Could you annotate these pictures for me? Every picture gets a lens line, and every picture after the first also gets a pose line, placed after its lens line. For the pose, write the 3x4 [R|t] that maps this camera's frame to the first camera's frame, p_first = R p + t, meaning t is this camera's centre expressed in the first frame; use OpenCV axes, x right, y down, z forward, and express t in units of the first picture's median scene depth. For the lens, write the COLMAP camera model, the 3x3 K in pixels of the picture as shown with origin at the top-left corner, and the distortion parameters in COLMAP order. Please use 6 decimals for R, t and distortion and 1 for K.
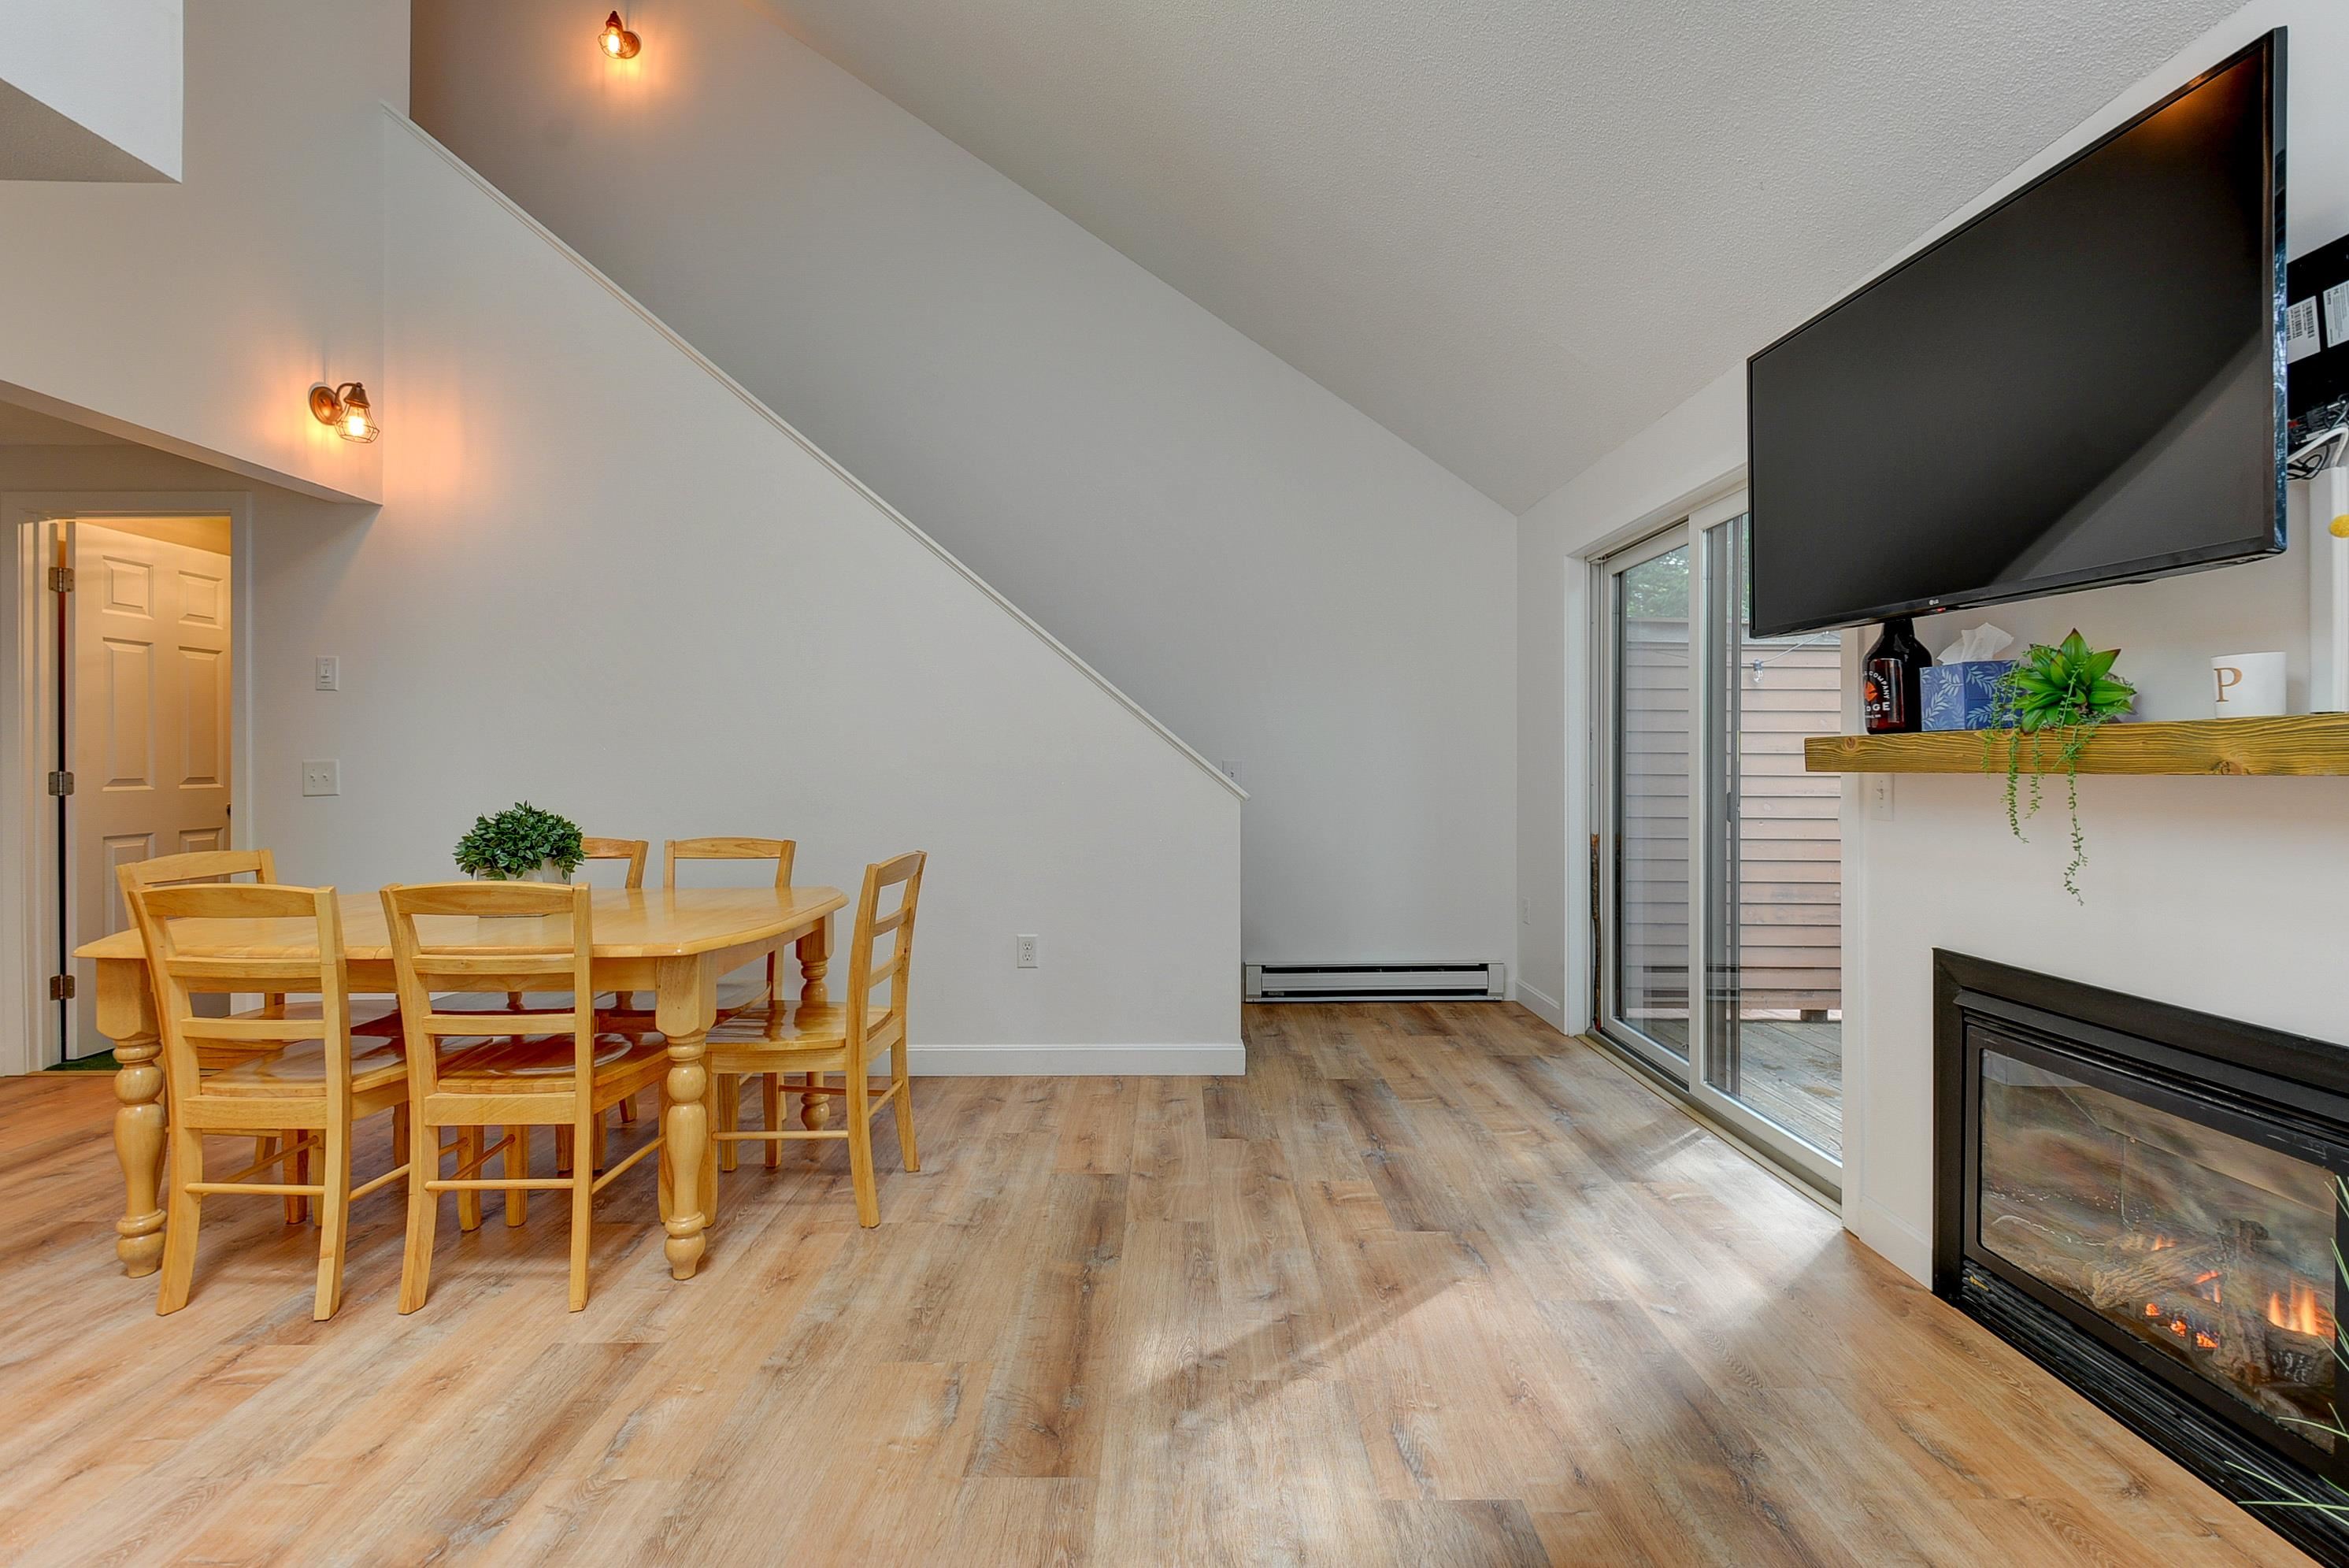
lens RADIAL K [[1028.1, 0, 1152.7], [0, 1028.1, 774.3], [0, 0, 1]] dist [-0.001620, -0.000739]
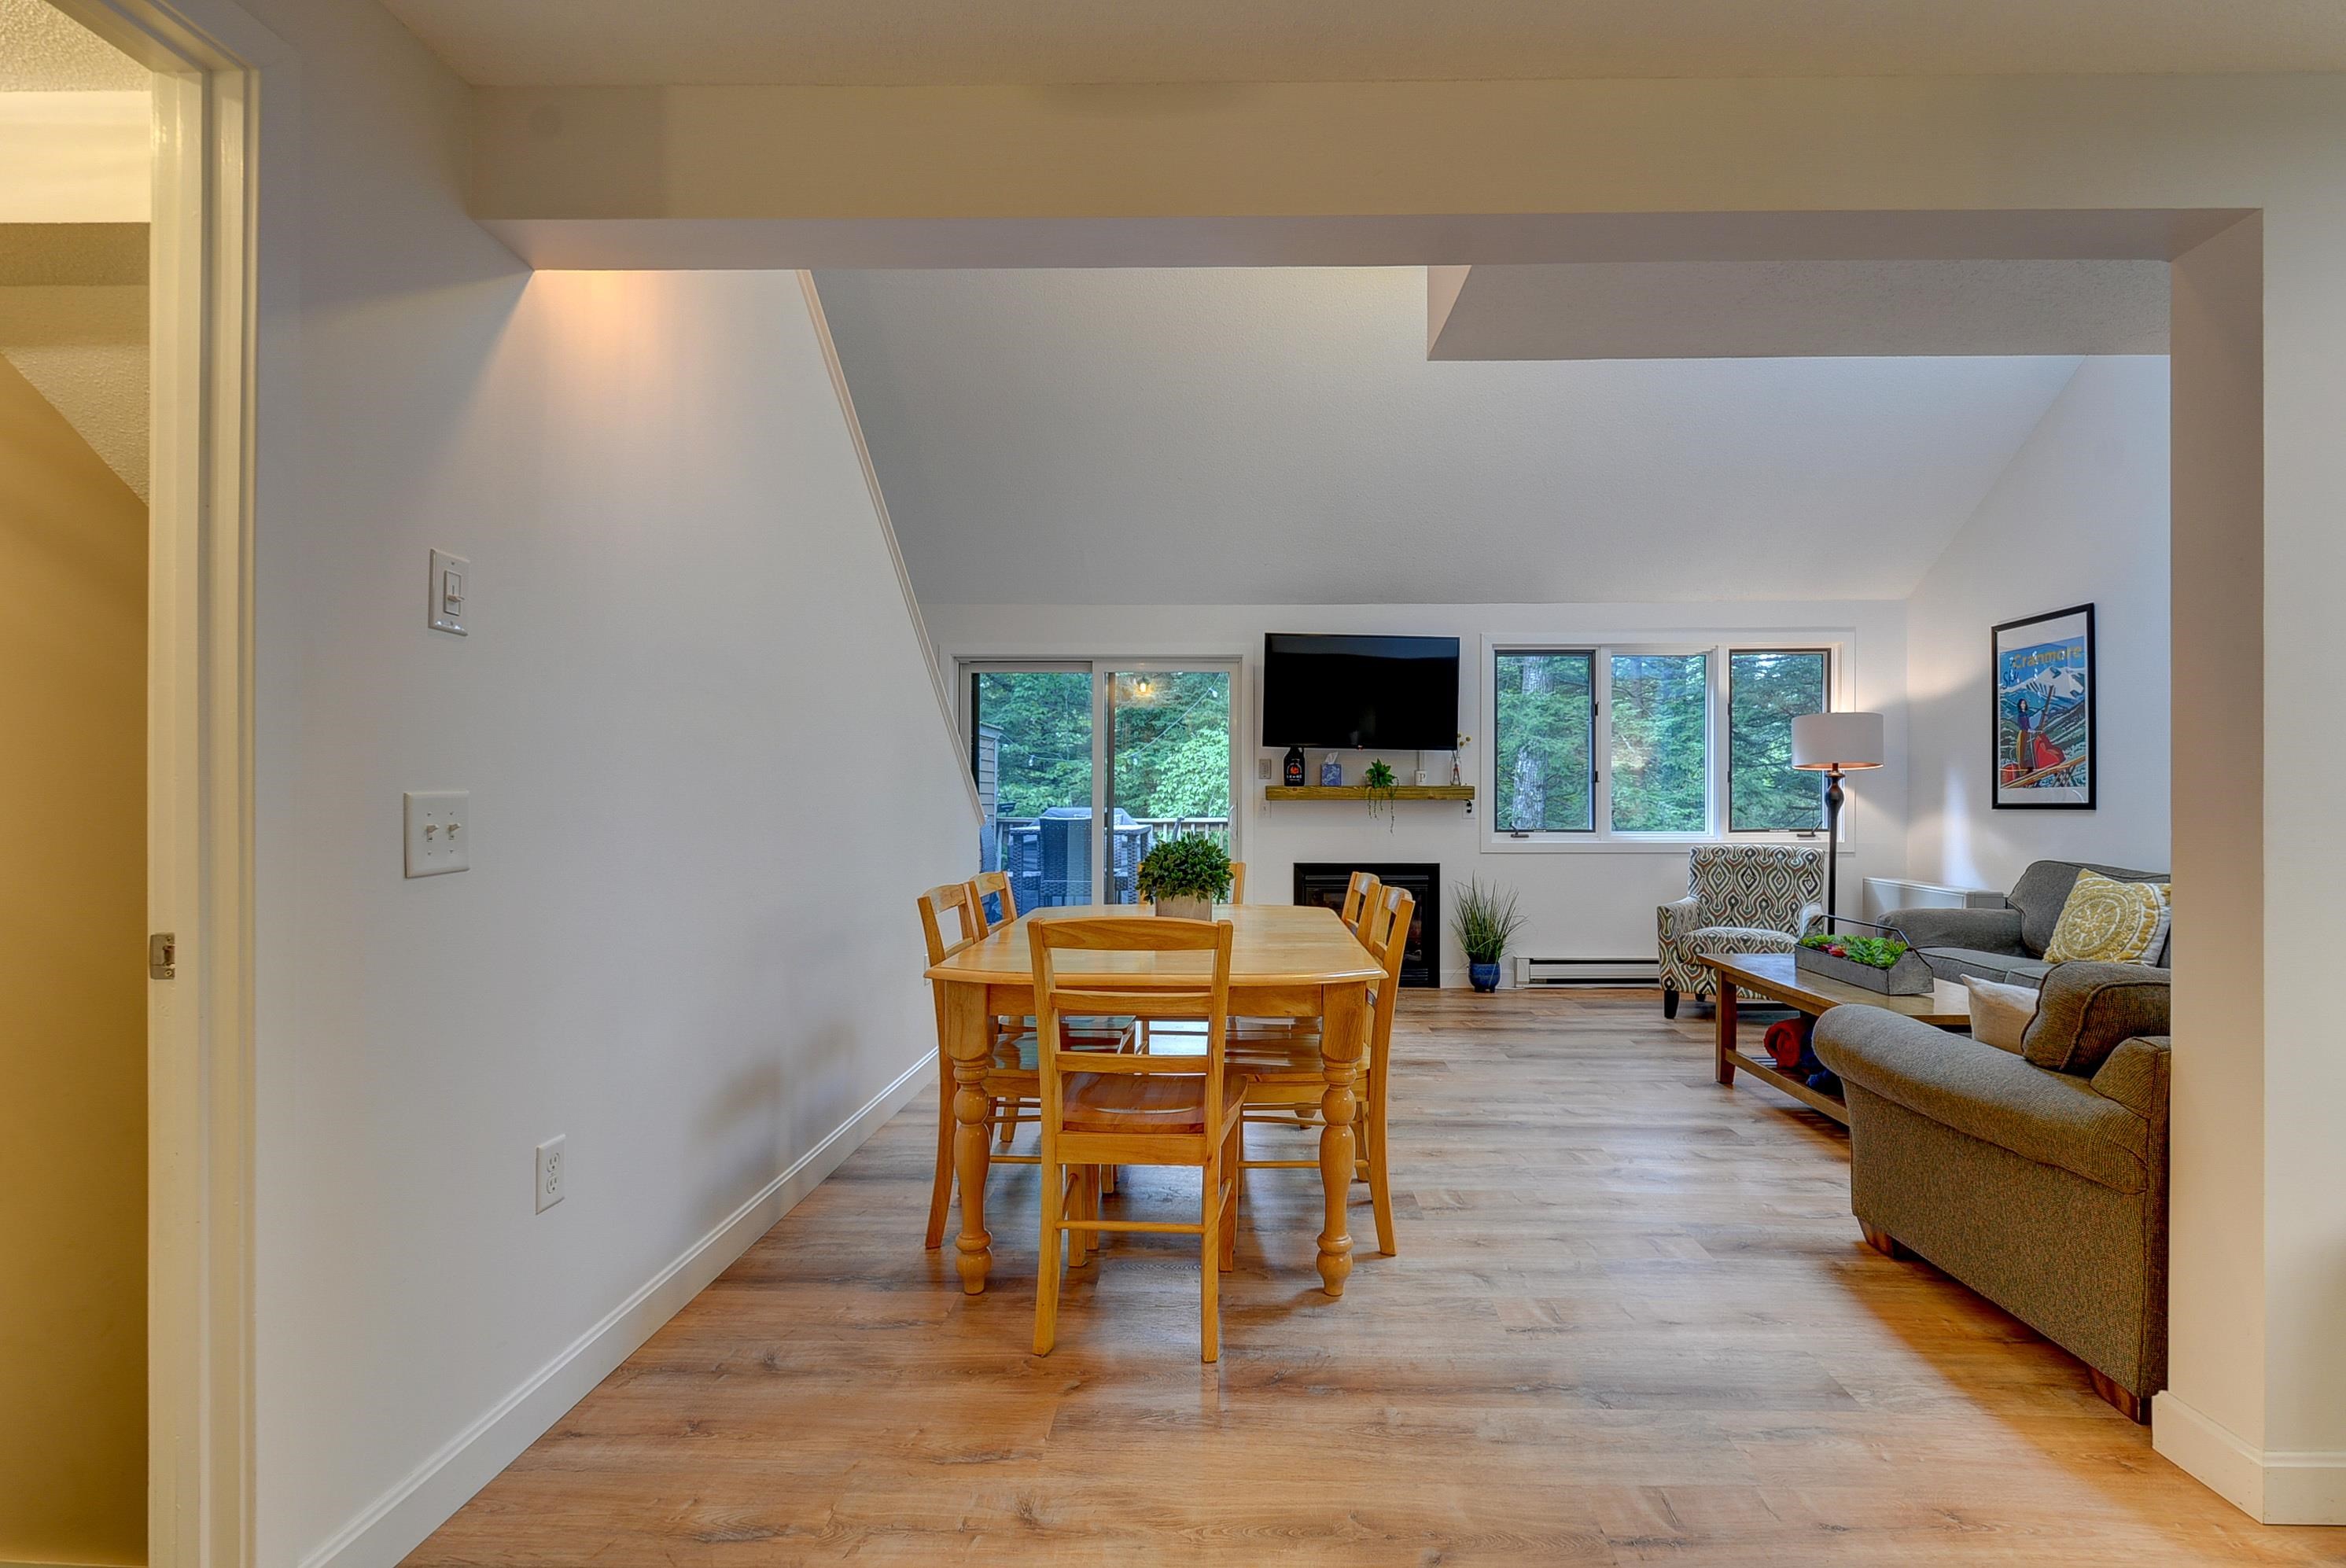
lens RADIAL K [[1048.9, 0, 1248.9], [0, 1048.9, 791.4], [0, 0, 1]] dist [-0.001630, -0.000127]
pose [[-0.005122, 0.010372, 0.999933, -2.467526], [0.008760, 0.999908, -0.010327, 0.001766], [-0.999949, 0.008706, -0.005212, 1.324544]]
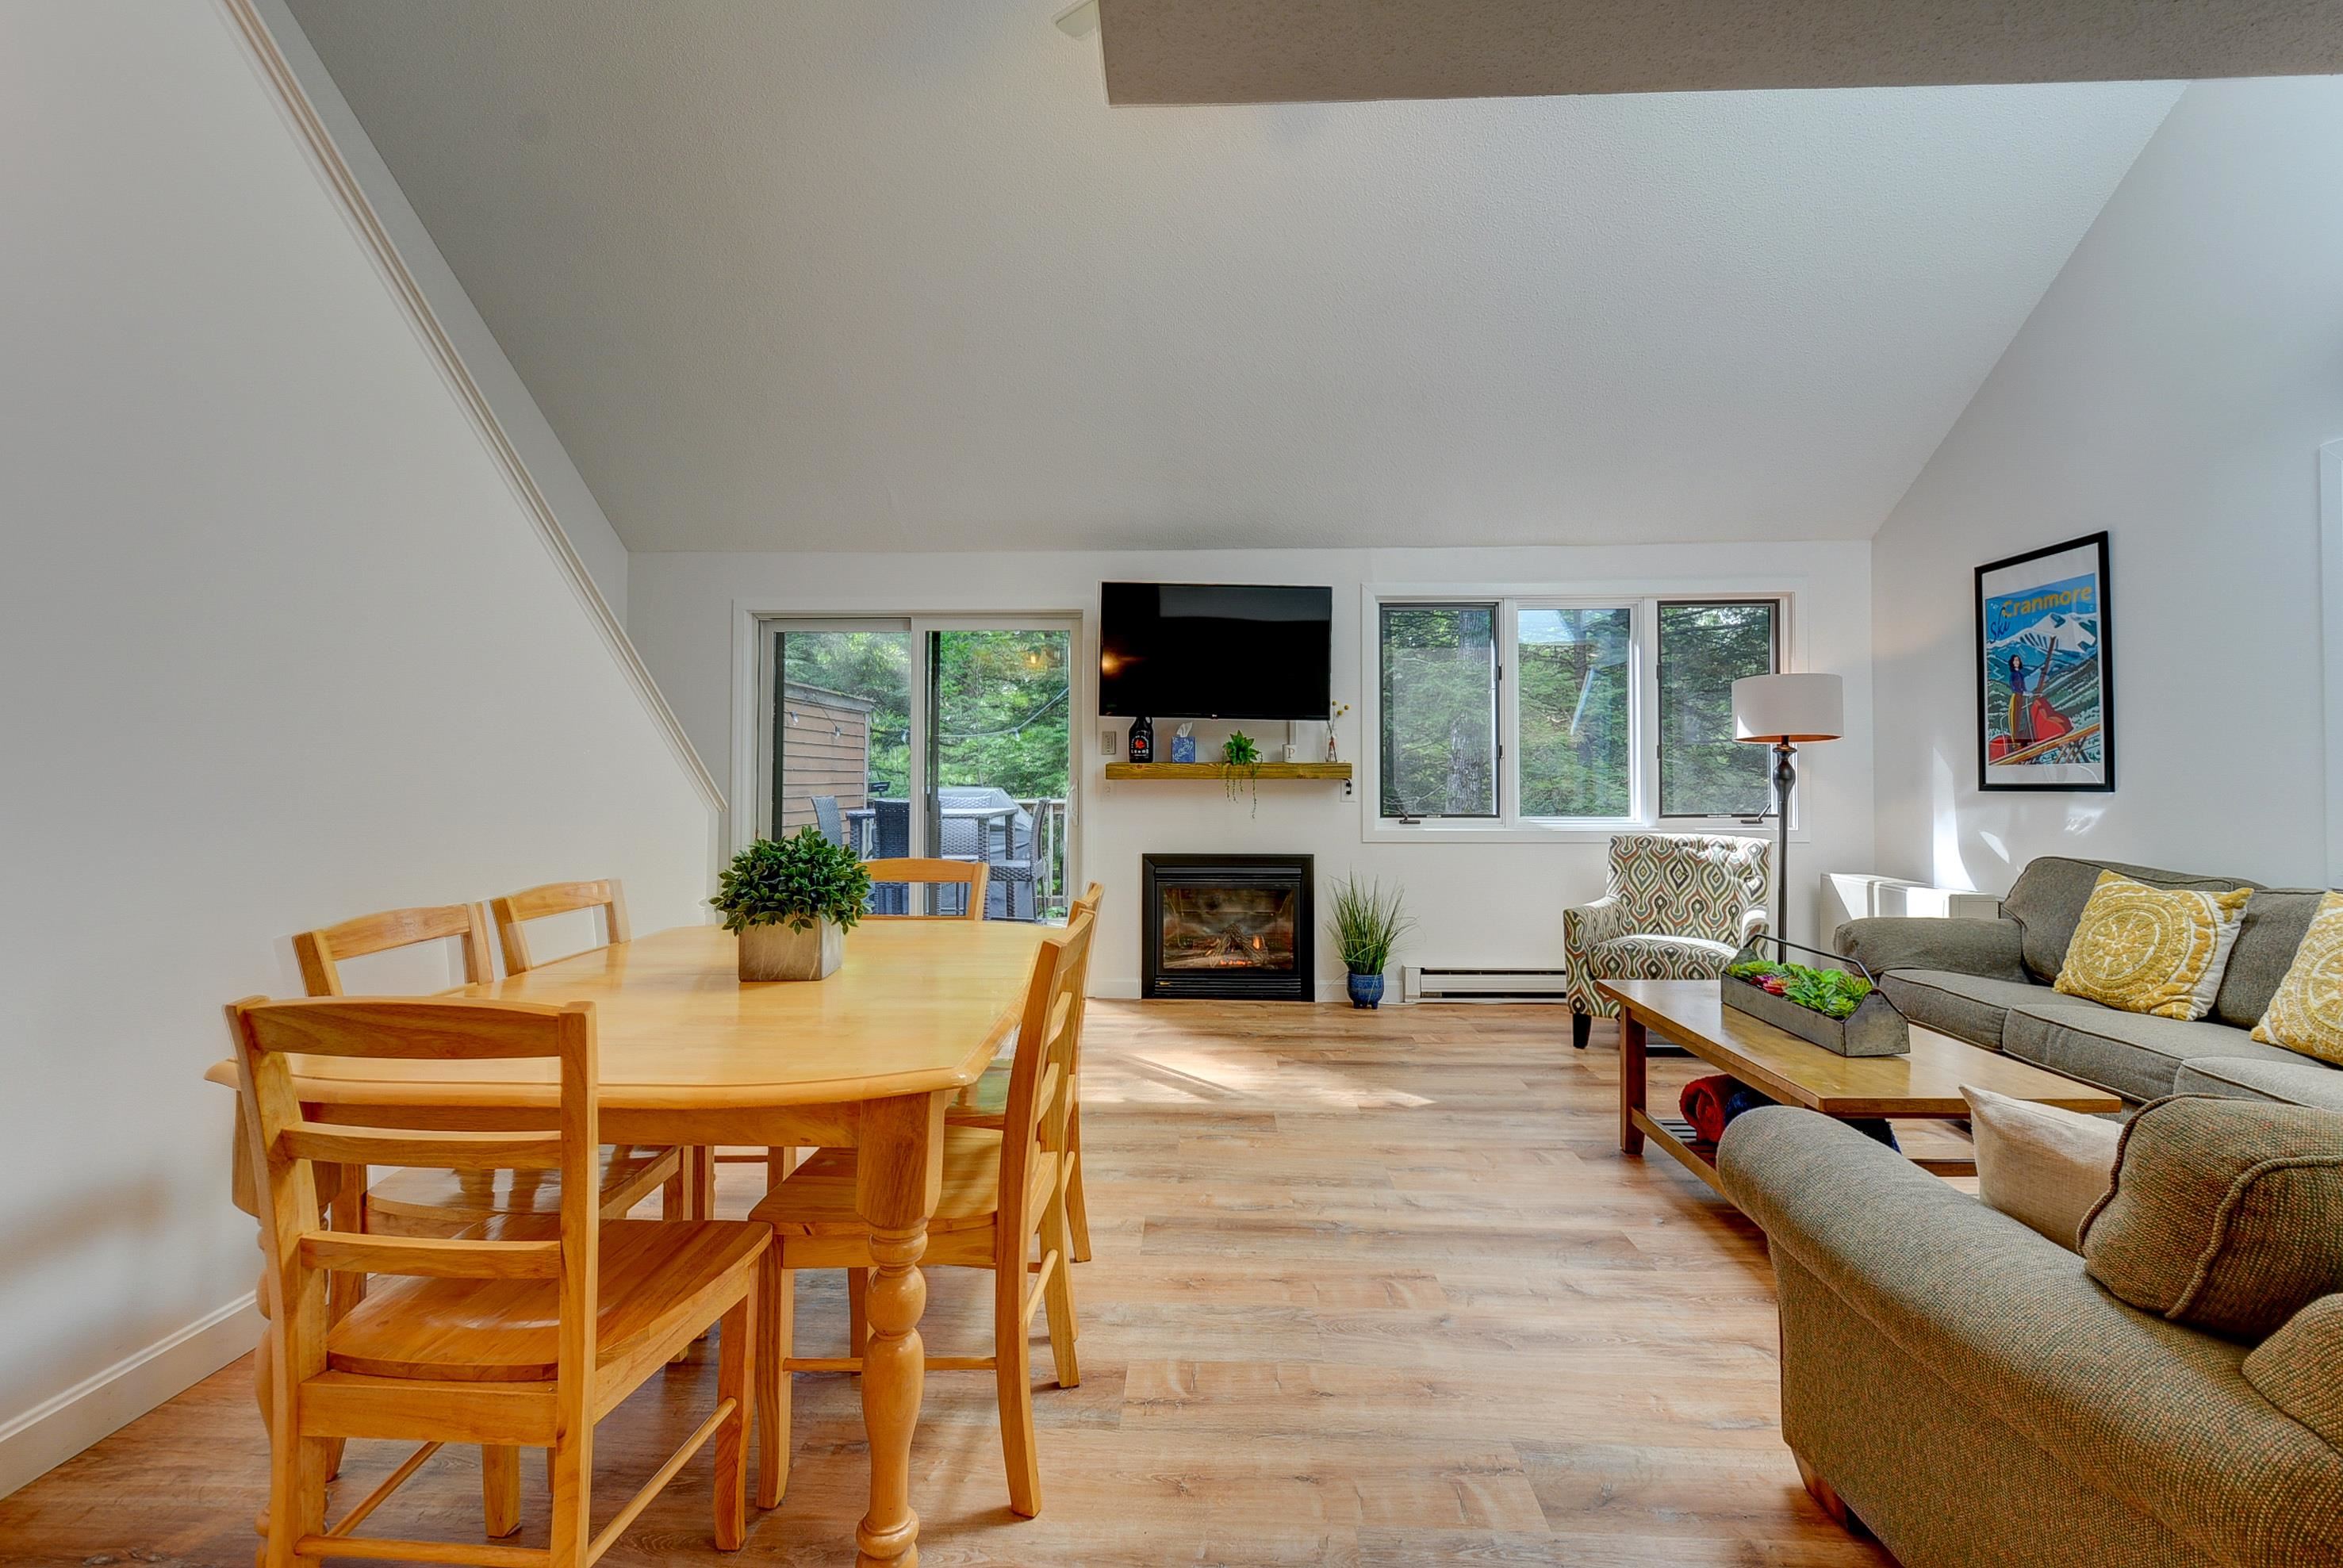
lens RADIAL K [[1042.2, 0, 1192.8], [0, 1042.2, 748.9], [0, 0, 1]] dist [-0.001320, -0.000392]
pose [[0.016061, 0.030399, 0.999409, -1.946693], [0.008146, 0.999501, -0.030532, 0.001342], [-0.999838, 0.008632, 0.015805, 0.981354]]
